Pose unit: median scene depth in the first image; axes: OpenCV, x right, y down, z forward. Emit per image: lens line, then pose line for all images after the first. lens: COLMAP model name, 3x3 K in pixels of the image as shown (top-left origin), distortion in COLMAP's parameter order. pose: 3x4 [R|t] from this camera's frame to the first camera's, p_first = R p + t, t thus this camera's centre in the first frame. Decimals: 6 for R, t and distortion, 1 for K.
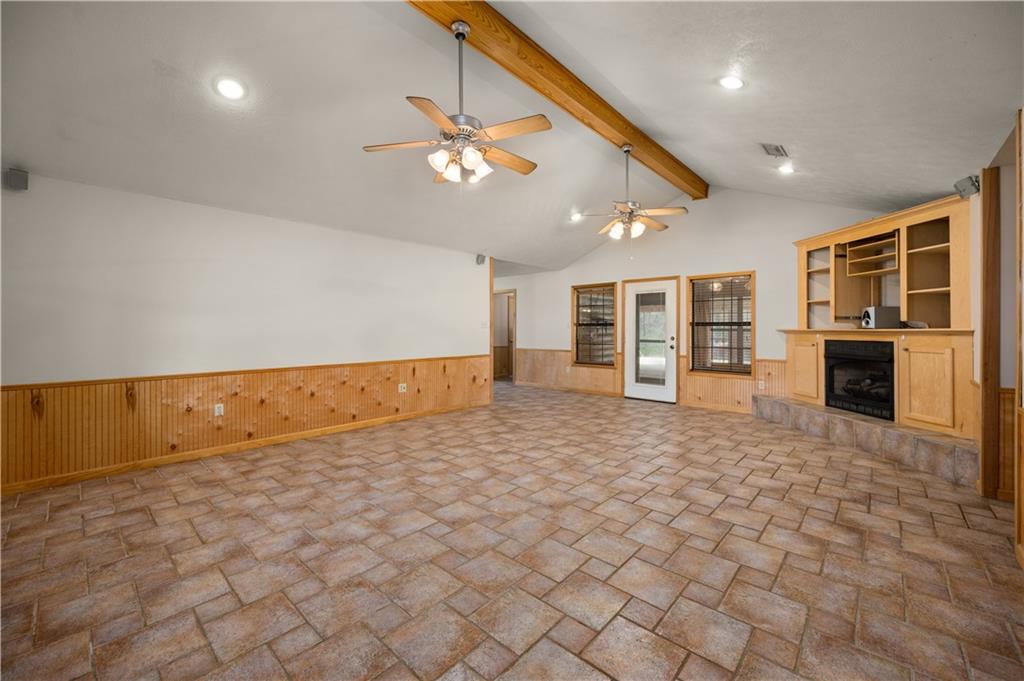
lens RADIAL K [[410.1, 0, 510.1], [0, 410.1, 332.0], [0, 0, 1]] dist [0.001472, 0.000121]
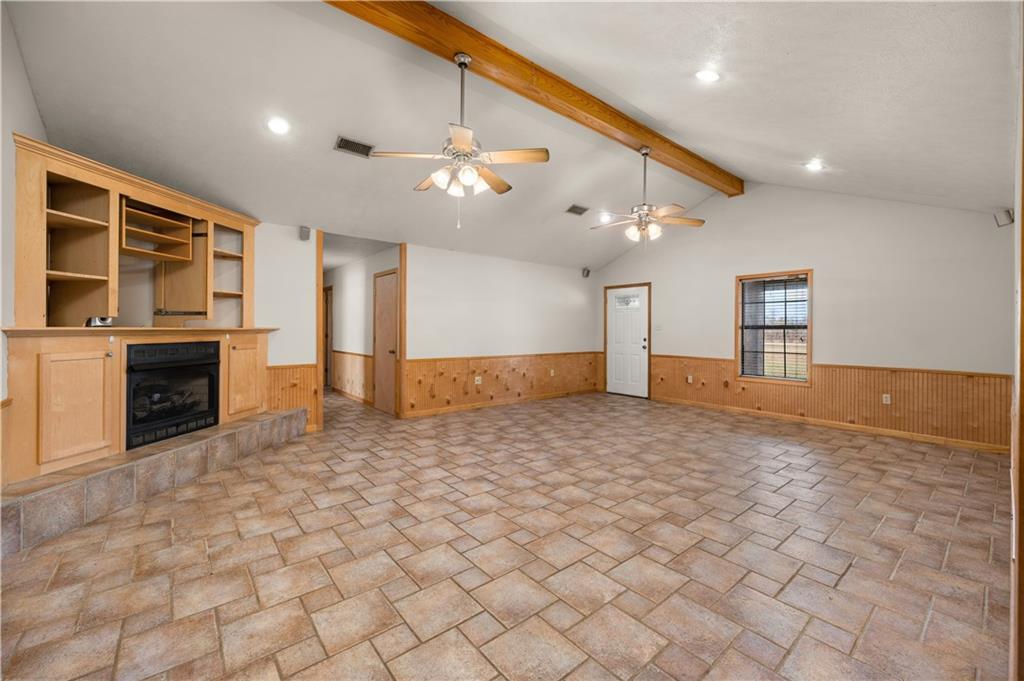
lens RADIAL K [[410.1, 0, 521.2], [0, 410.1, 330.9], [0, 0, 1]] dist [0.001472, 0.000121]
pose [[-0.993184, -0.008033, 0.116283, 0.125210], [-0.006767, 0.999913, 0.011280, -0.015964], [-0.116364, 0.010416, -0.993152, 1.887547]]
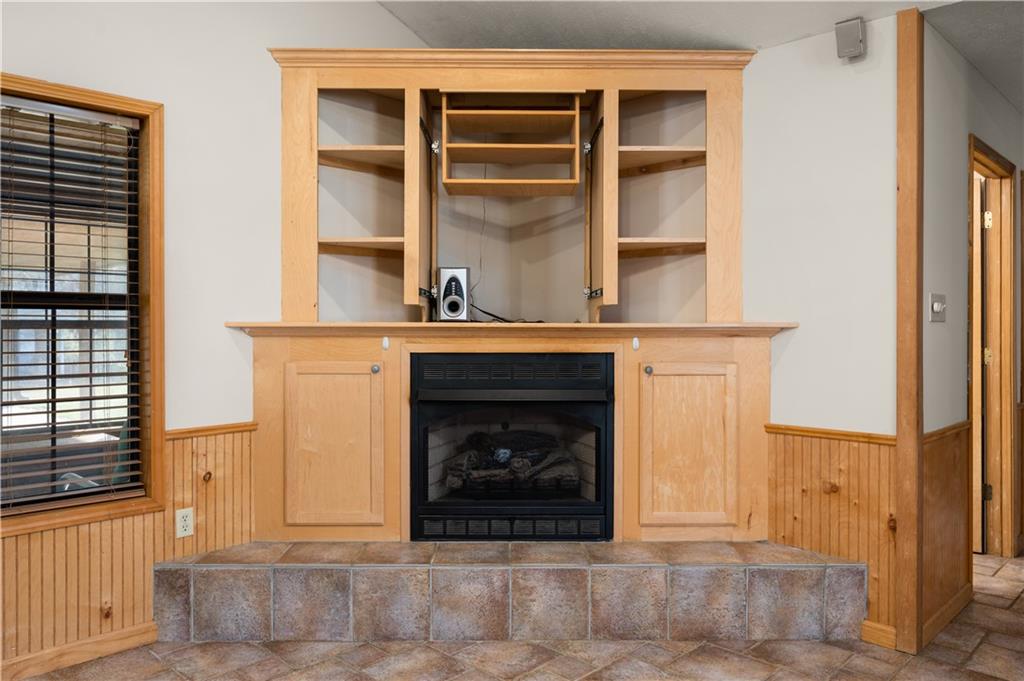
lens RADIAL K [[761.6, 0, 506.3], [0, 761.6, 323.5], [0, 0, 1]] dist [-0.001242, -0.001086]
pose [[0.024165, -0.004224, 0.999699, 0.145355], [0.003067, 0.999987, 0.004151, -0.010852], [-0.999703, 0.002965, 0.024177, 1.101697]]
